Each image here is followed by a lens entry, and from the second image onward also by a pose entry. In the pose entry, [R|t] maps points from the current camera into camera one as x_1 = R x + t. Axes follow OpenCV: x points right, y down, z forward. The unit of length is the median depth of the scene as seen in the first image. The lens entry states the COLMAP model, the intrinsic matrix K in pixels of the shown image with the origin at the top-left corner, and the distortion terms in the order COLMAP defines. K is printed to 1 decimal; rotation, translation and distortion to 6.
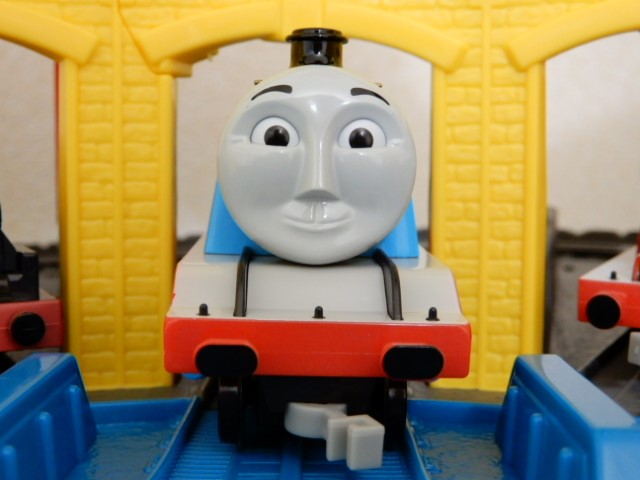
lens RADIAL K [[954.7, 0, 318.9], [0, 954.7, 236.5], [0, 0, 1]] dist [-0.037437, 0.000000]
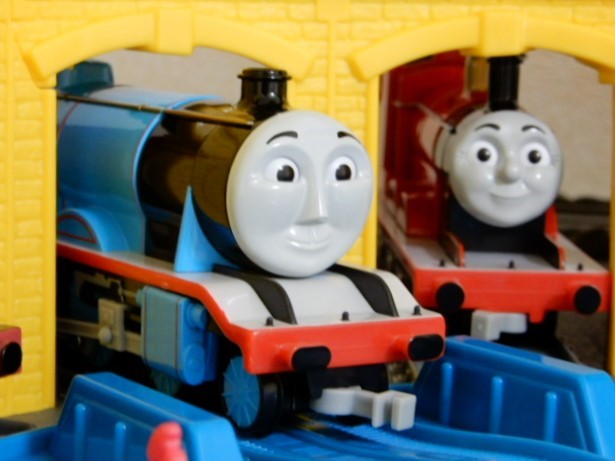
lens RADIAL K [[1825.8, 0, 306.9], [0, 1825.8, 229.9], [0, 0, 1]] dist [-0.045027, 0.000000]
pose [[0.862566, -0.055625, 0.502877, -0.887572], [0.034358, 0.998083, 0.051469, -0.114231], [-0.504776, -0.027118, 0.862824, -0.753734]]
